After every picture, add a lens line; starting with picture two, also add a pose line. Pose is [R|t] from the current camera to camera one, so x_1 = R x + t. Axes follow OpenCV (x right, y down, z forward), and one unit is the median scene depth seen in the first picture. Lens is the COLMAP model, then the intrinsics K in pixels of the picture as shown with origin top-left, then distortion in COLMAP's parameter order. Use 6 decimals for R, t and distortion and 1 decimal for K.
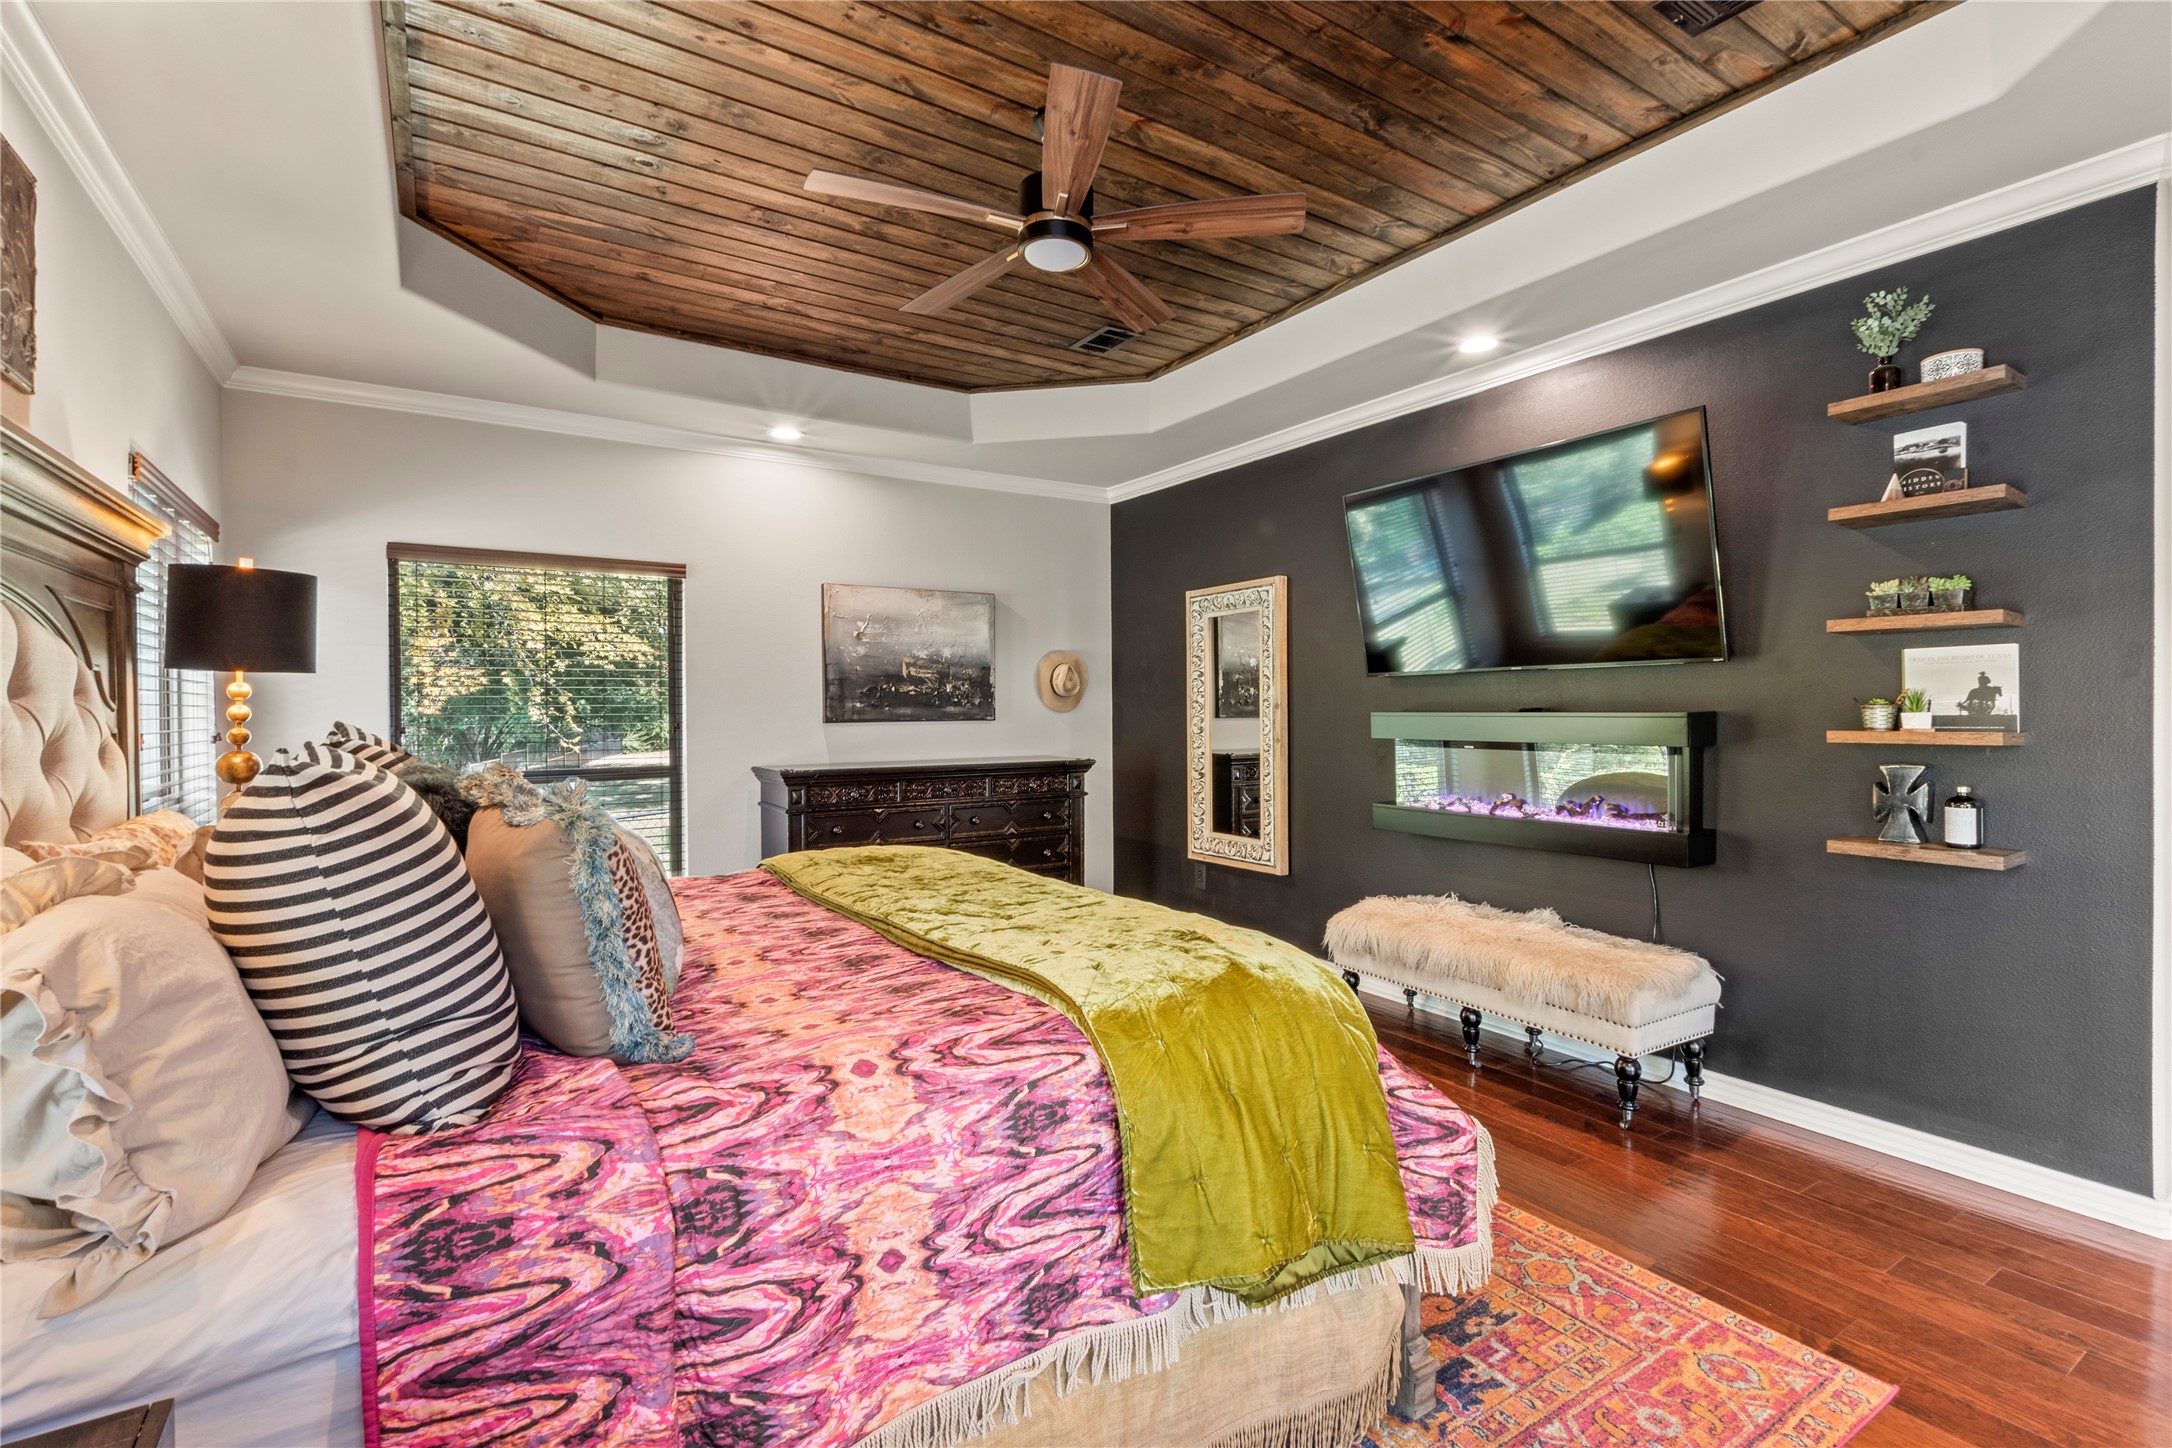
lens RADIAL K [[966.7, 0, 1063.8], [0, 966.7, 718.6], [0, 0, 1]] dist [0.014067, -0.004083]
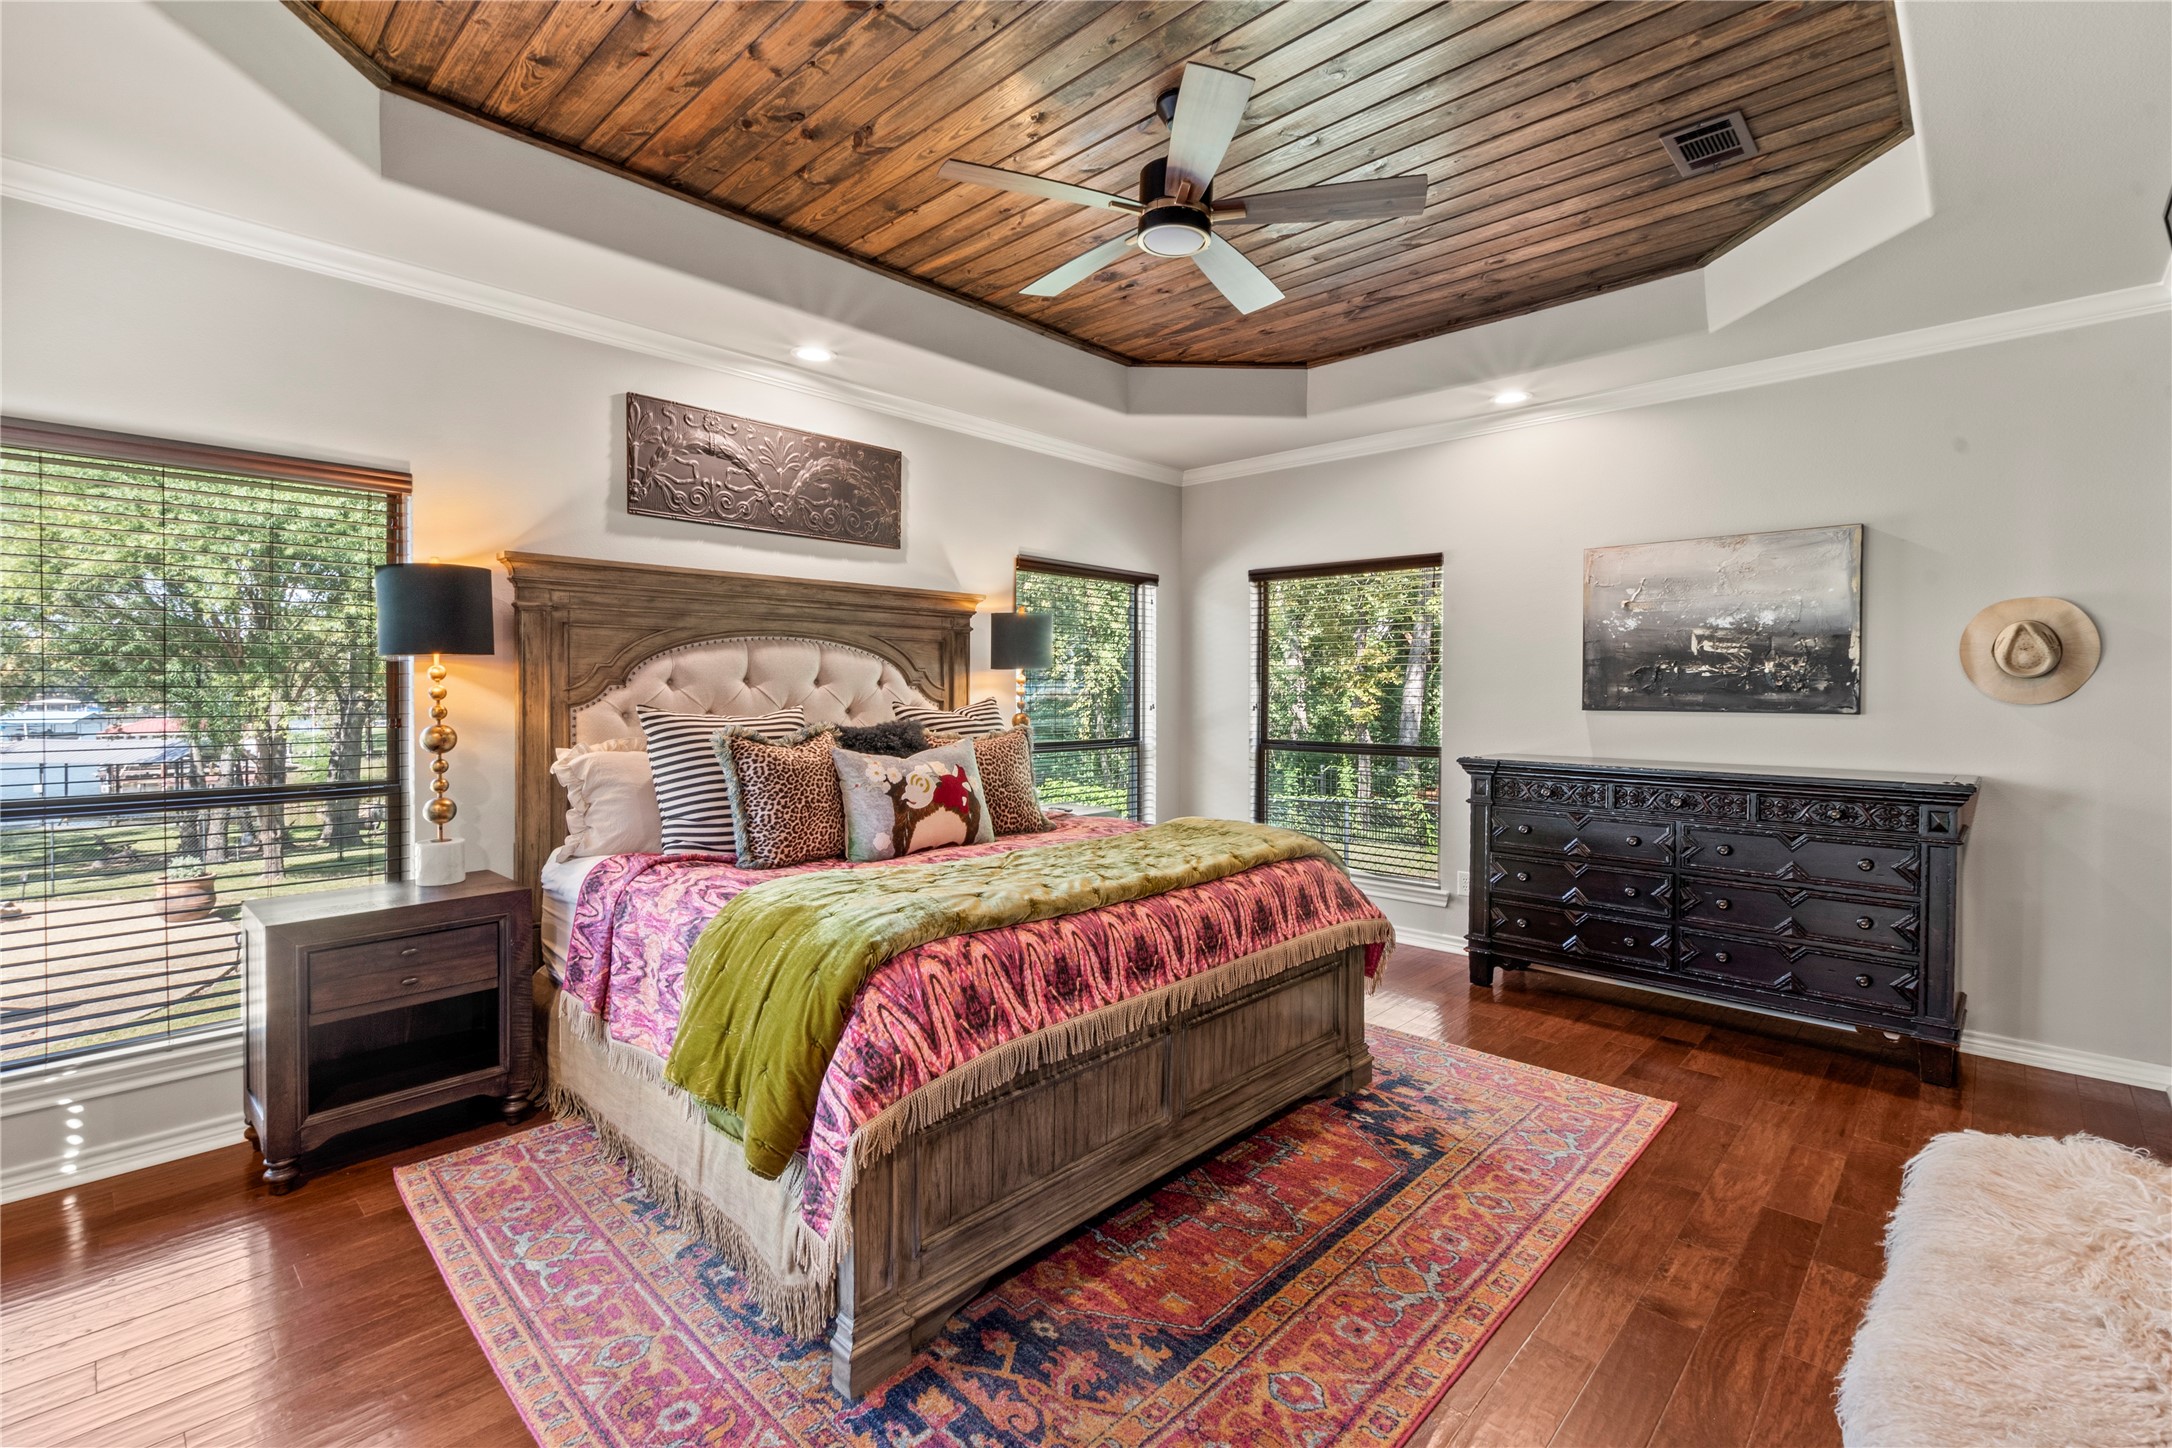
lens RADIAL K [[966.7, 0, 1066.7], [0, 966.7, 708.0], [0, 0, 1]] dist [0.014067, -0.004083]
pose [[0.239715, 0.025437, -0.970510, 0.486590], [-0.016588, 0.999618, 0.022103, -0.008993], [0.970702, 0.010800, 0.240045, 0.339423]]
